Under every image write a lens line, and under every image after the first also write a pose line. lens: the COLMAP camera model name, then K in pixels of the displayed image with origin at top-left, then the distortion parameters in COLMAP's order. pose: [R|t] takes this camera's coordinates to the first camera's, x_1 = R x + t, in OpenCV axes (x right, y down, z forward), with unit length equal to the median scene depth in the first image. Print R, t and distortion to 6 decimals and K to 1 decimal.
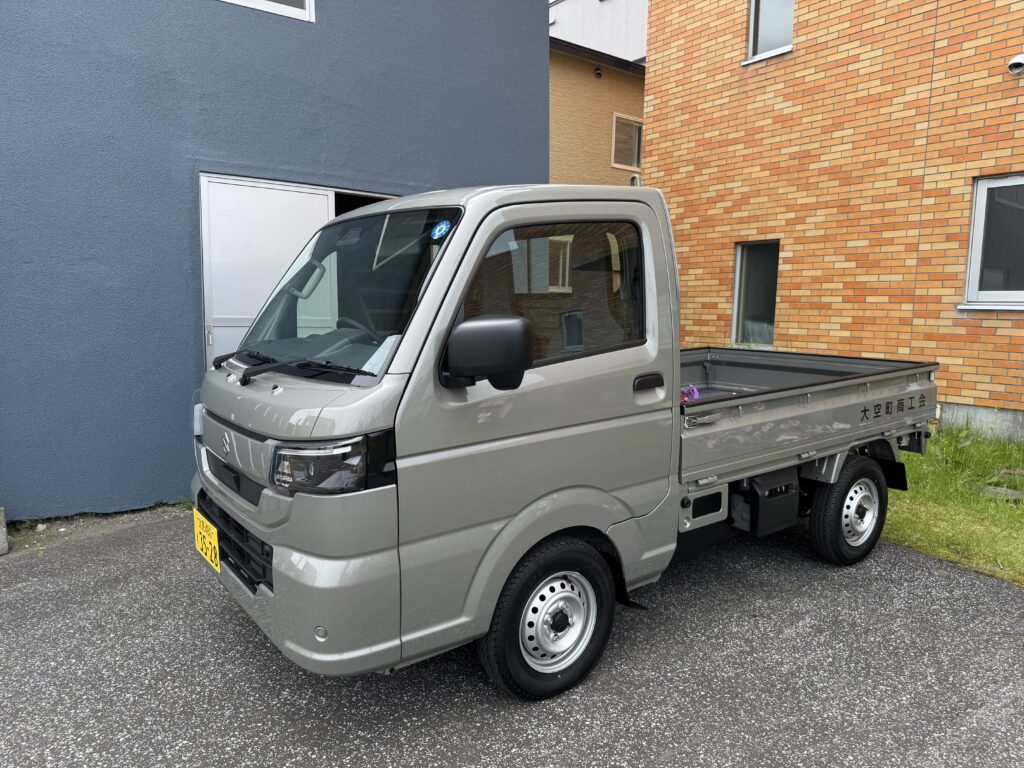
lens RADIAL K [[703.6, 0, 483.8], [0, 703.6, 385.3], [0, 0, 1]] dist [0.003706, 0.001500]
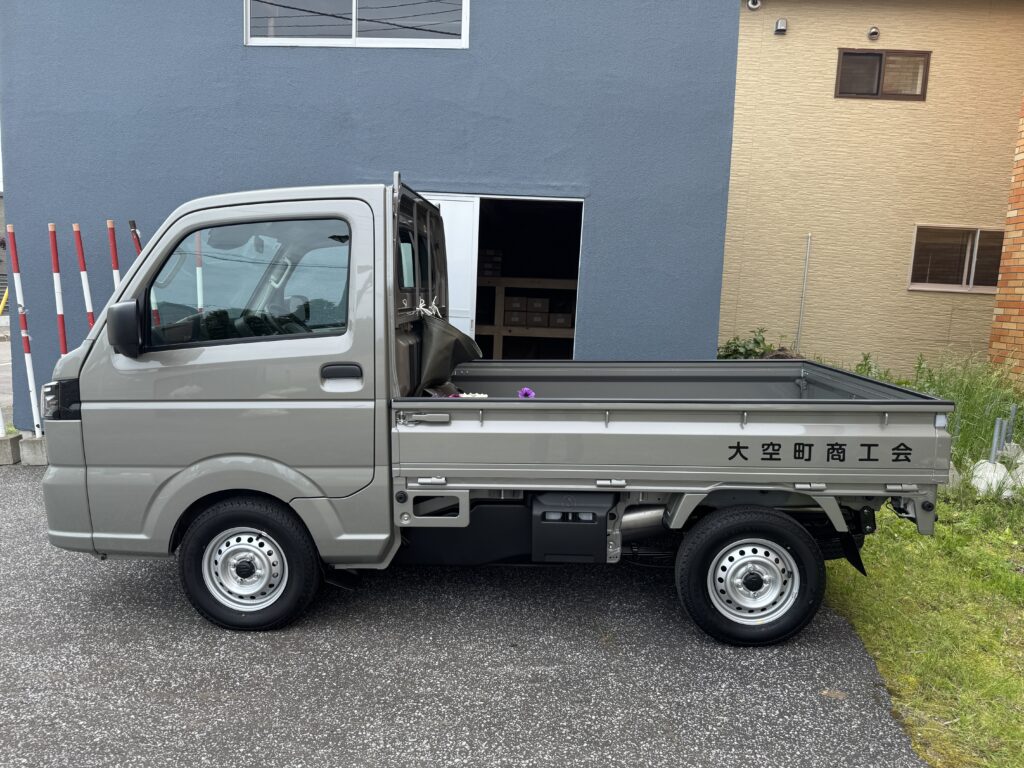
lens RADIAL K [[653.6, 0, 420.3], [0, 653.6, 386.6], [0, 0, 1]] dist [-0.010590, 0.026778]
pose [[0.779526, 0.098191, -0.618625, 0.861855], [-0.089715, 0.994956, 0.044874, -0.031367], [0.619911, 0.020520, 0.784404, 0.296267]]
